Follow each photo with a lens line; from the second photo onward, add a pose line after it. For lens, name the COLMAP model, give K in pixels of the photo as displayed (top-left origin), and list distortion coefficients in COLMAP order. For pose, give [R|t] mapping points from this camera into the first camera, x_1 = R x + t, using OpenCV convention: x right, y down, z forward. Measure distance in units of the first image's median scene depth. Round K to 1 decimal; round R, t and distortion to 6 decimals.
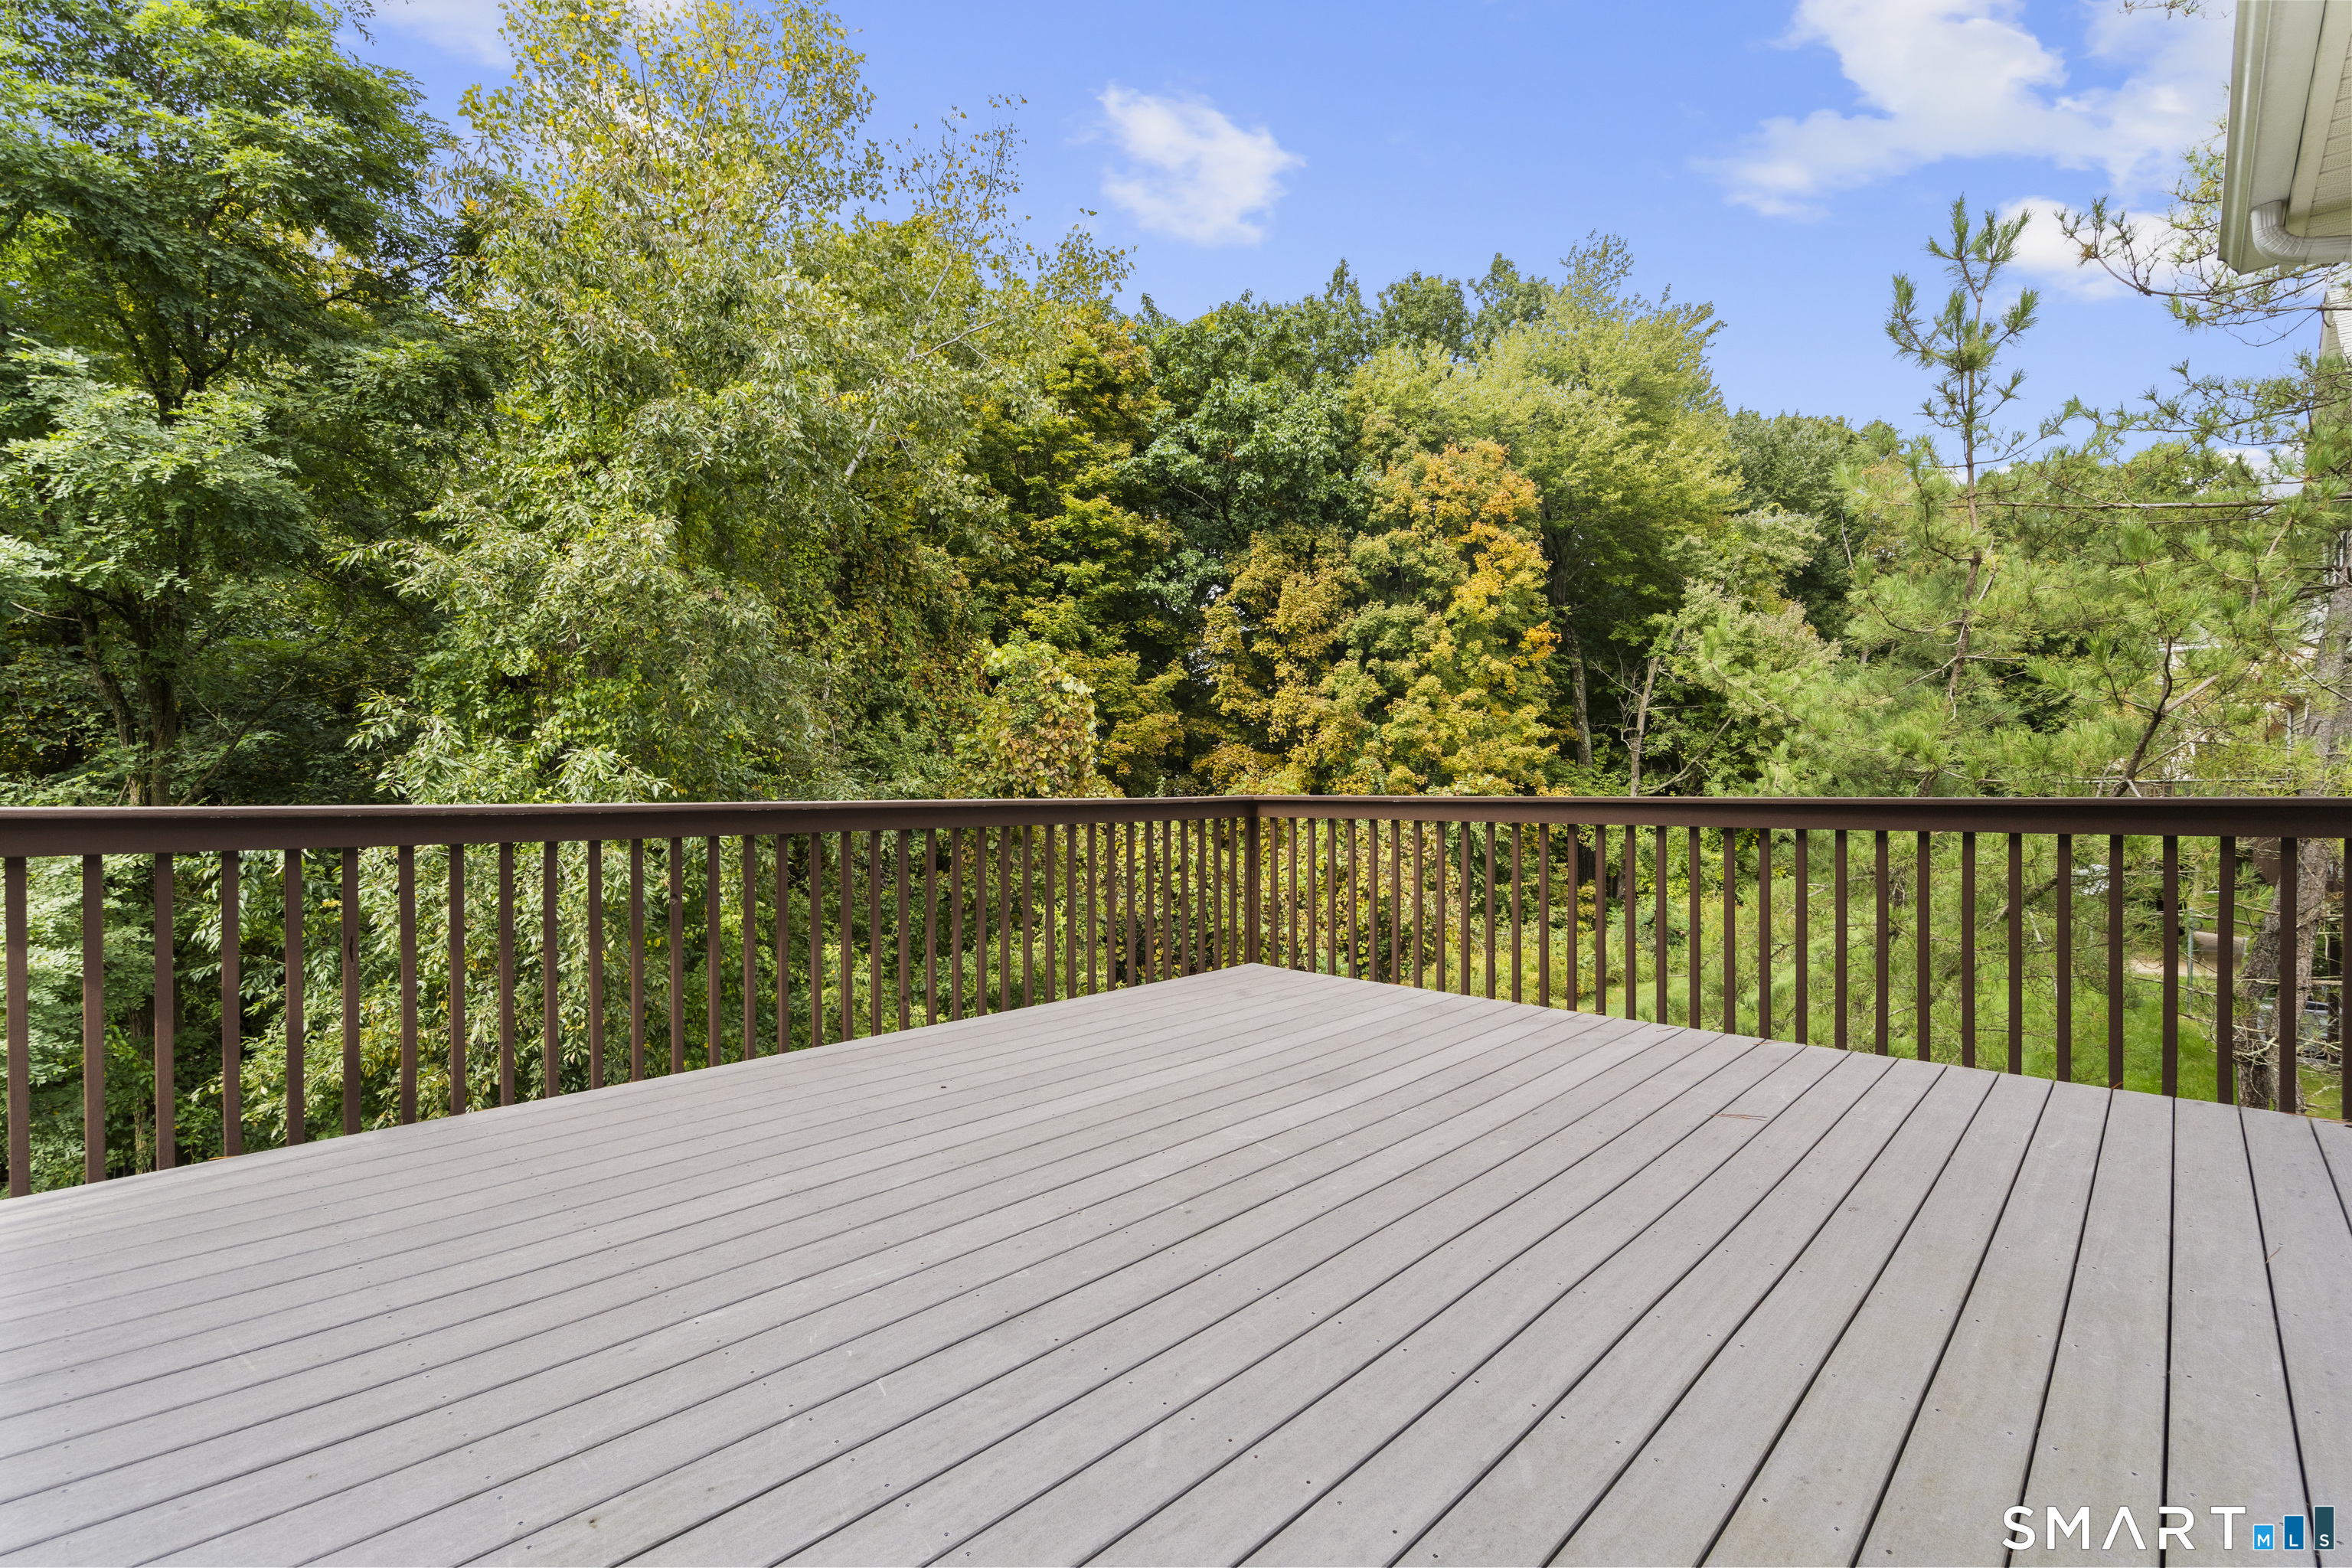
lens RADIAL K [[1056.7, 0, 1167.7], [0, 1056.7, 792.8], [0, 0, 1]] dist [-0.003053, 0.001624]
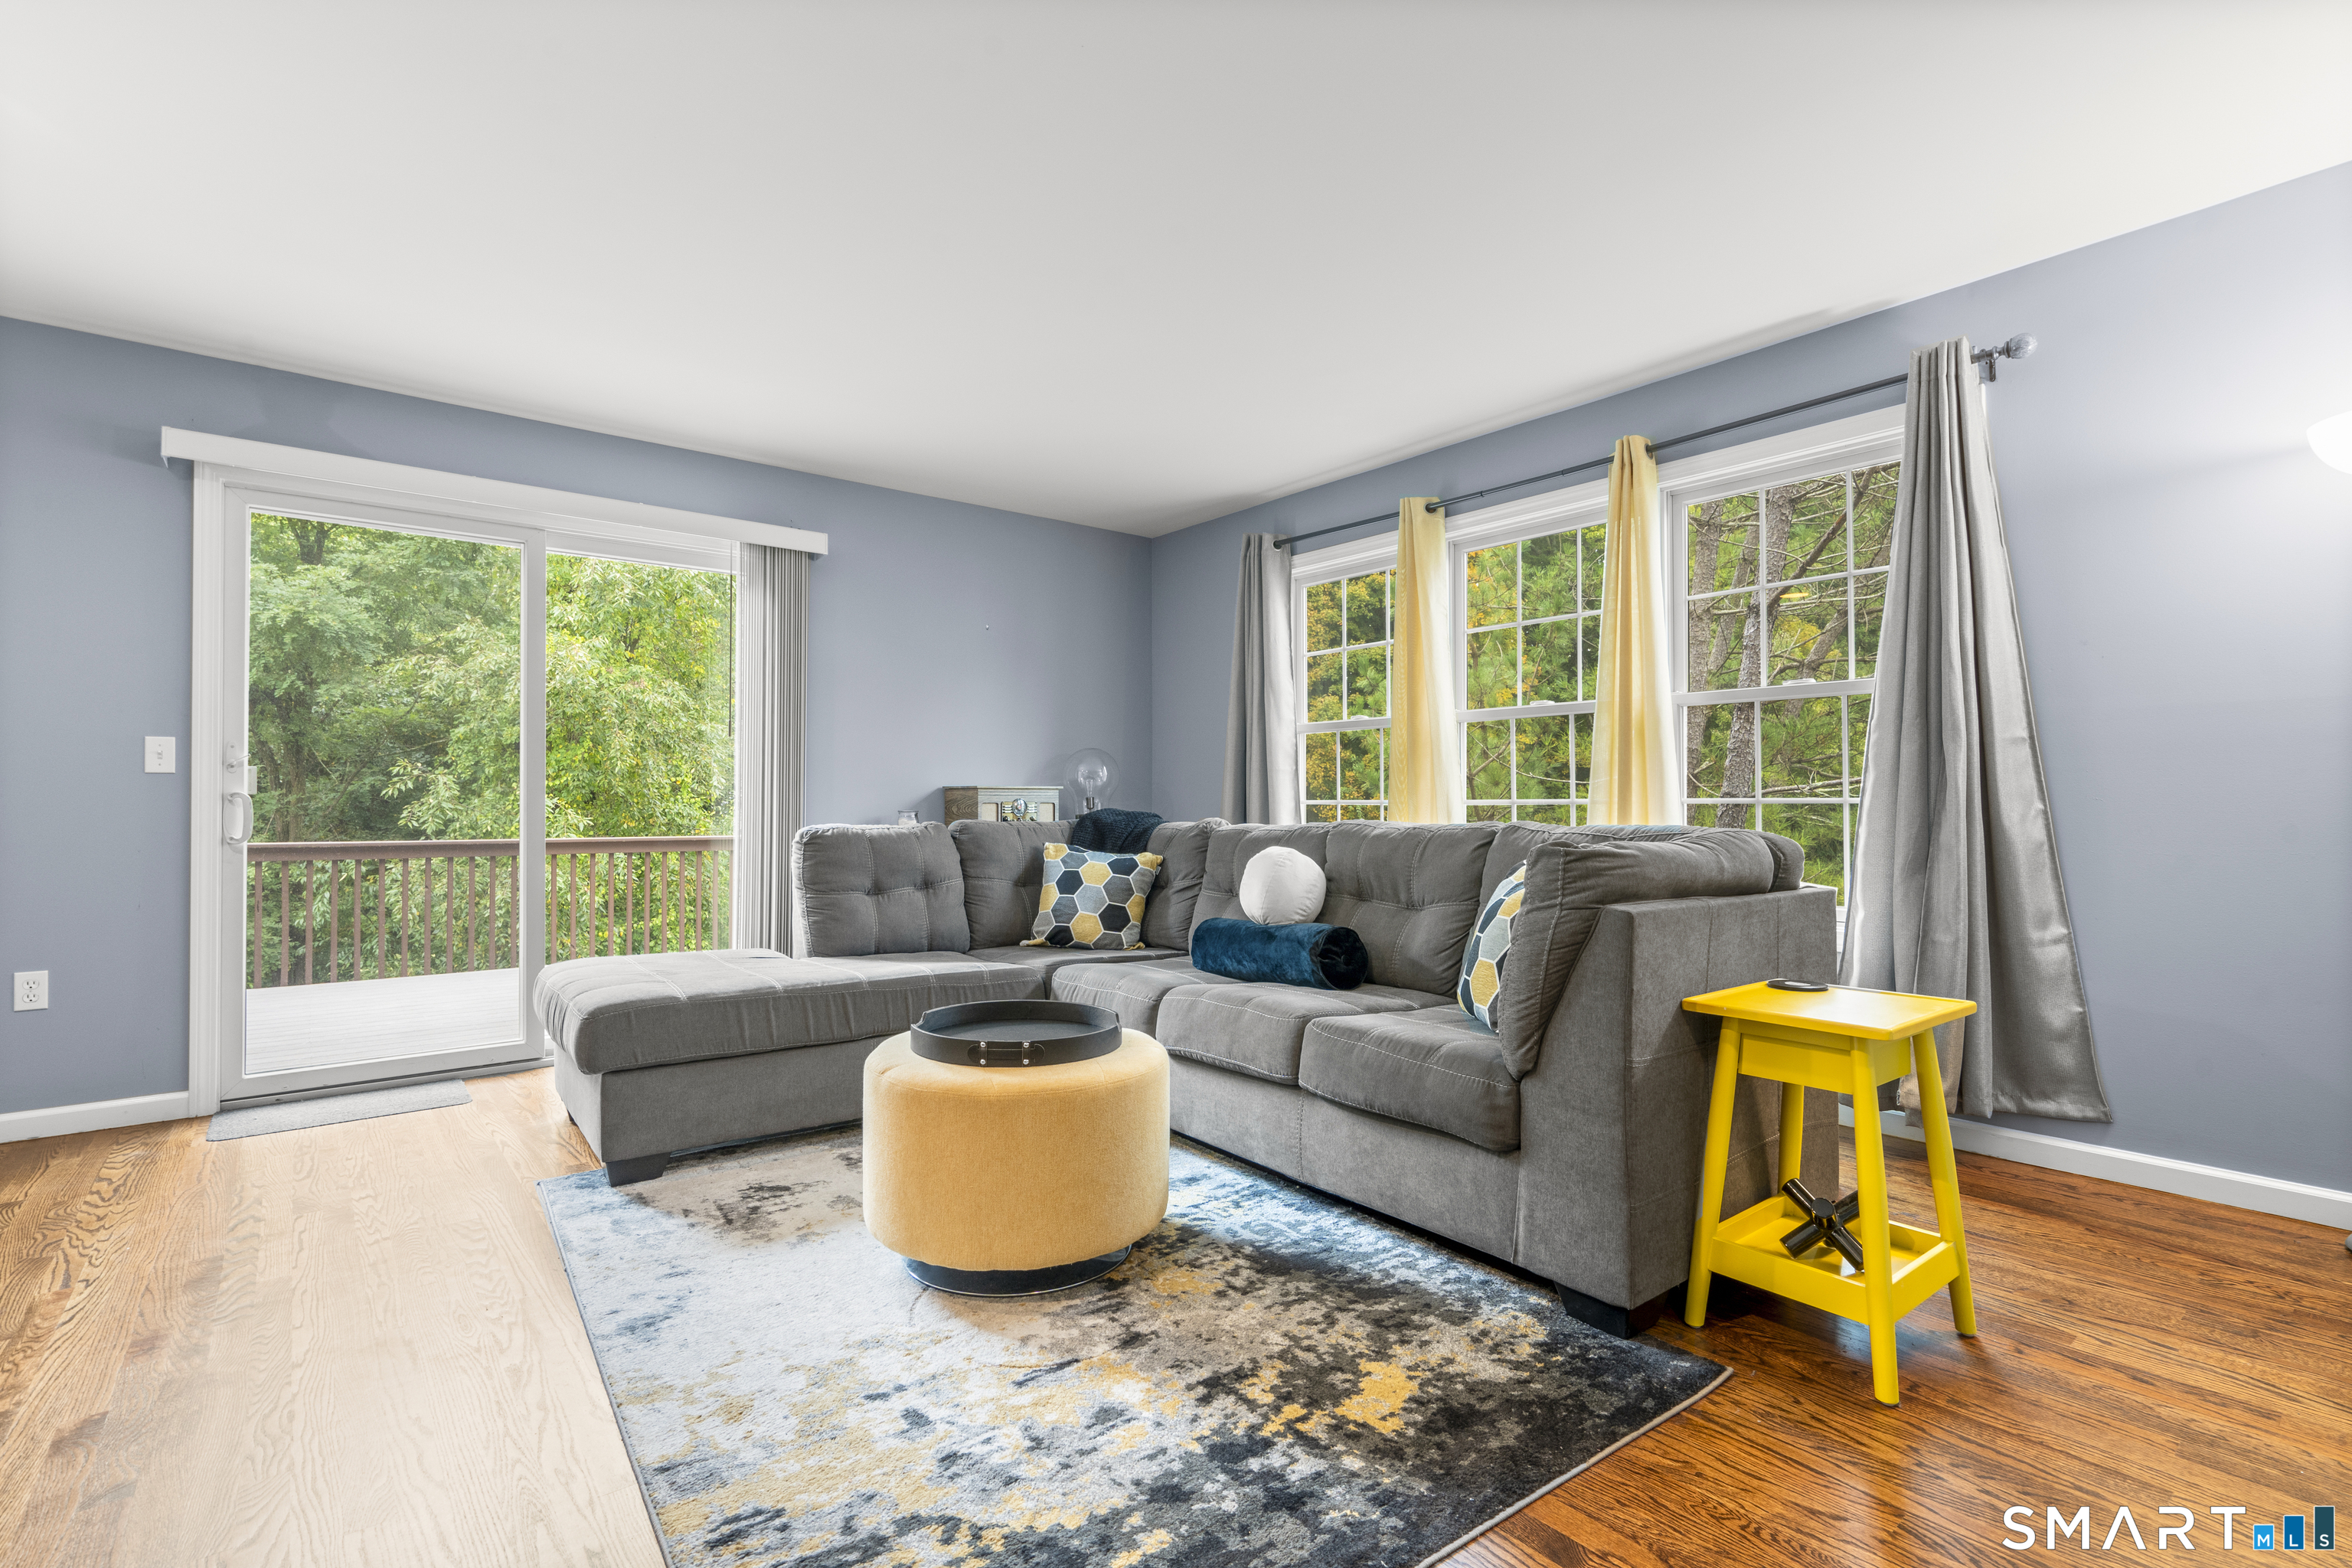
lens RADIAL K [[1056.7, 0, 1185.9], [0, 1056.7, 783.6], [0, 0, 1]] dist [-0.003053, 0.001624]
pose [[0.995453, -0.006293, -0.095043, 0.470705], [0.003353, 0.999512, -0.031058, -0.007903], [0.095192, 0.030599, 0.994989, -0.372412]]
